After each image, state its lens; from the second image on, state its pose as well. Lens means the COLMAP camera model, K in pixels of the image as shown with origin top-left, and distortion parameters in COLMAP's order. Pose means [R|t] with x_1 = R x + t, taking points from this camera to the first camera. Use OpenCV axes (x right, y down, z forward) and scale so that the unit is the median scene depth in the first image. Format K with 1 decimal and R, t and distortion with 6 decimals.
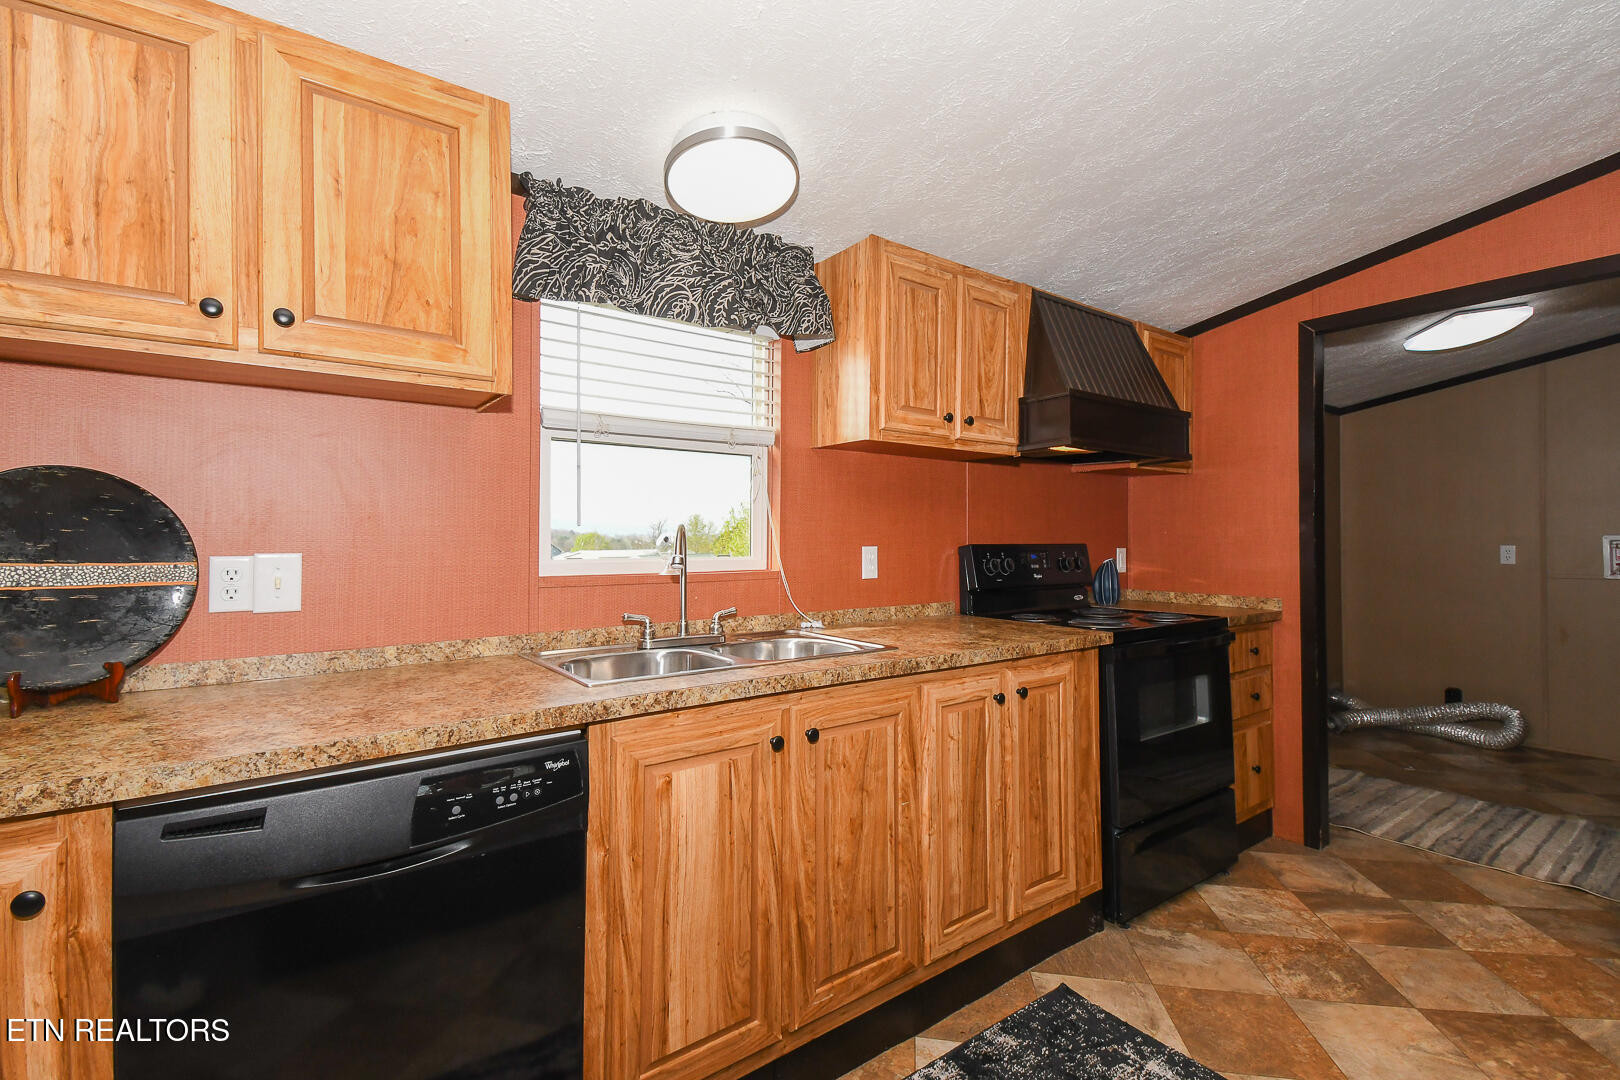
lens RADIAL K [[719.8, 0, 803.3], [0, 719.8, 526.3], [0, 0, 1]] dist [0.043360, -0.015212]
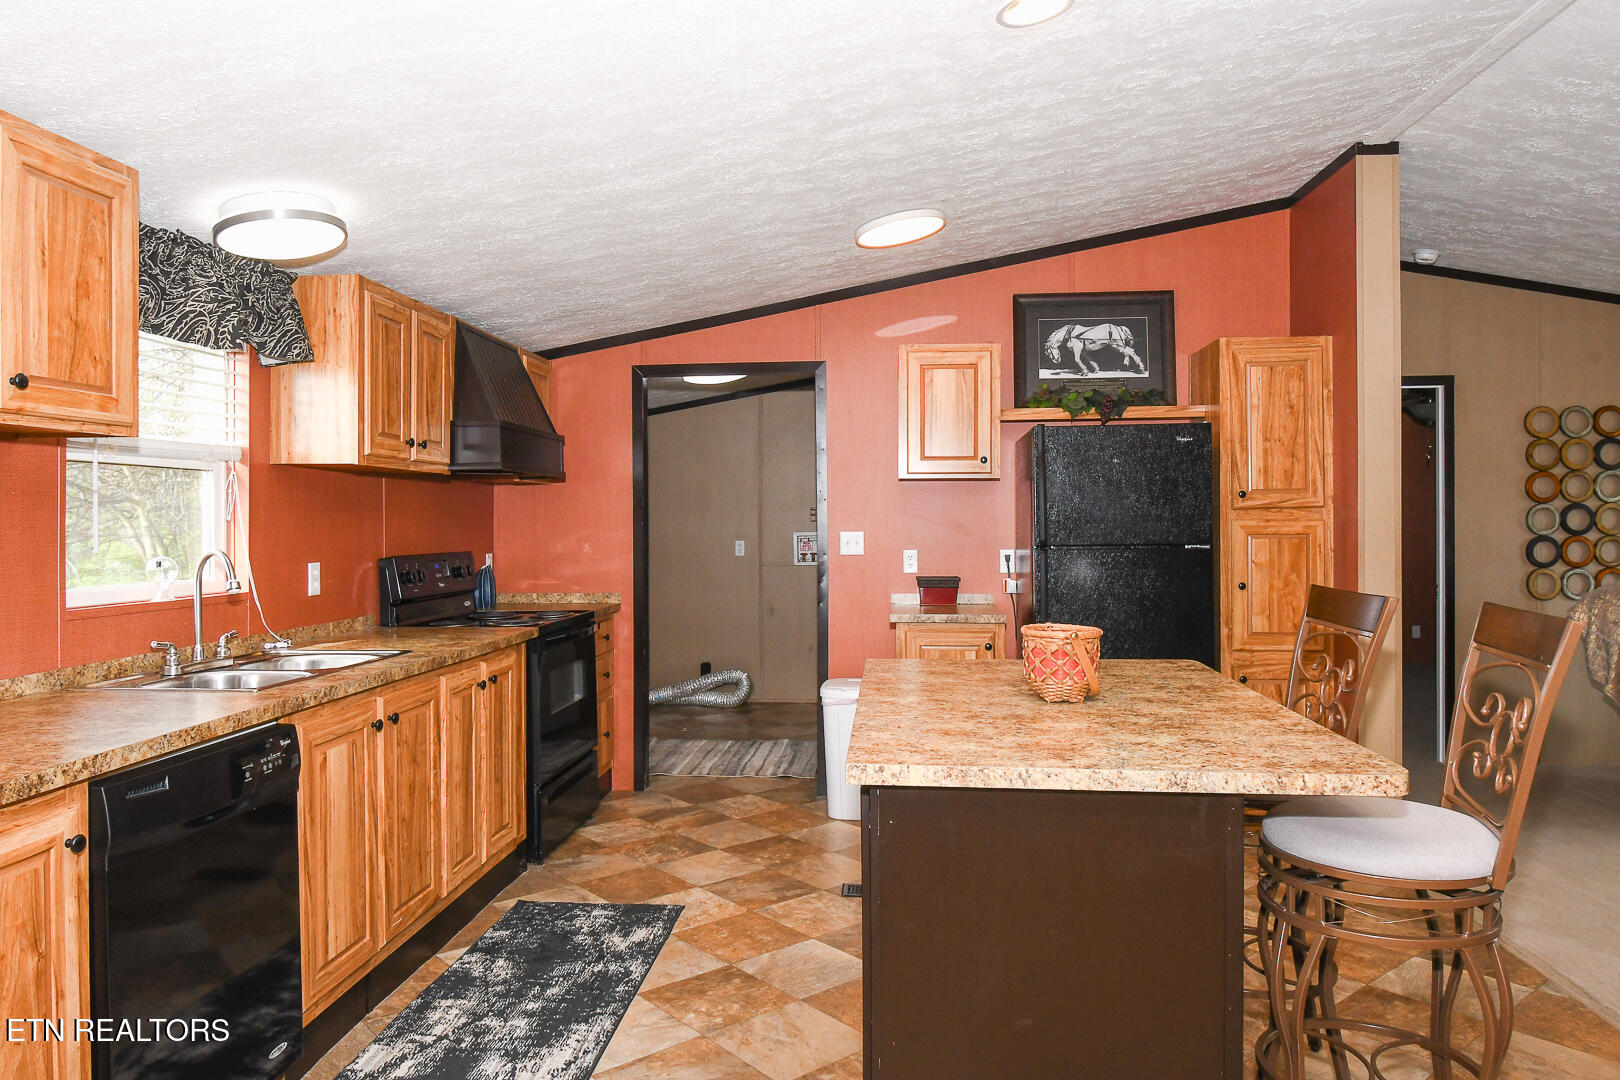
lens RADIAL K [[1107.2, 0, 819.5], [0, 1107.2, 526.5], [0, 0, 1]] dist [0.007061, -0.019752]
pose [[0.653801, -0.006715, 0.756637, -0.816386], [-0.009843, 0.999801, 0.017379, -0.073183], [-0.756603, -0.018810, 0.653604, -0.696708]]
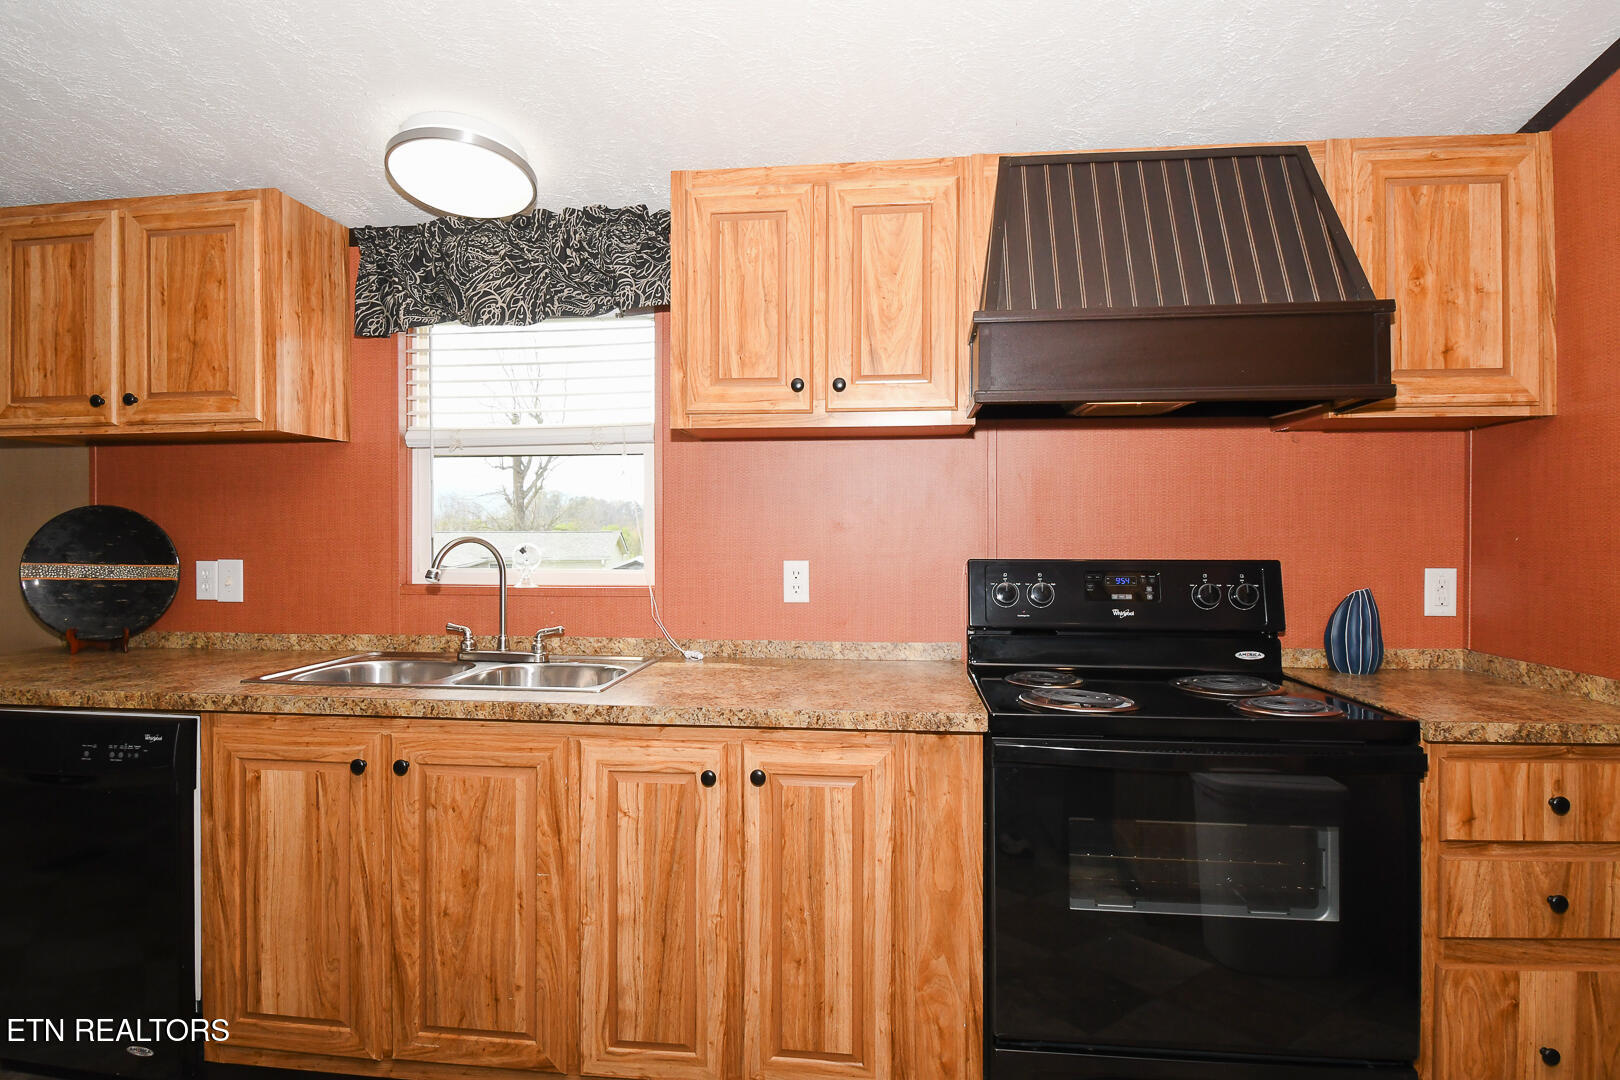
lens RADIAL K [[840.0, 0, 801.1], [0, 840.0, 533.2], [0, 0, 1]] dist [-0.016544, -0.002628]
pose [[0.735927, 0.001660, -0.677059, 0.952295], [0.012449, 0.999795, 0.015982, -0.020347], [0.676947, -0.020190, 0.735755, 0.474852]]
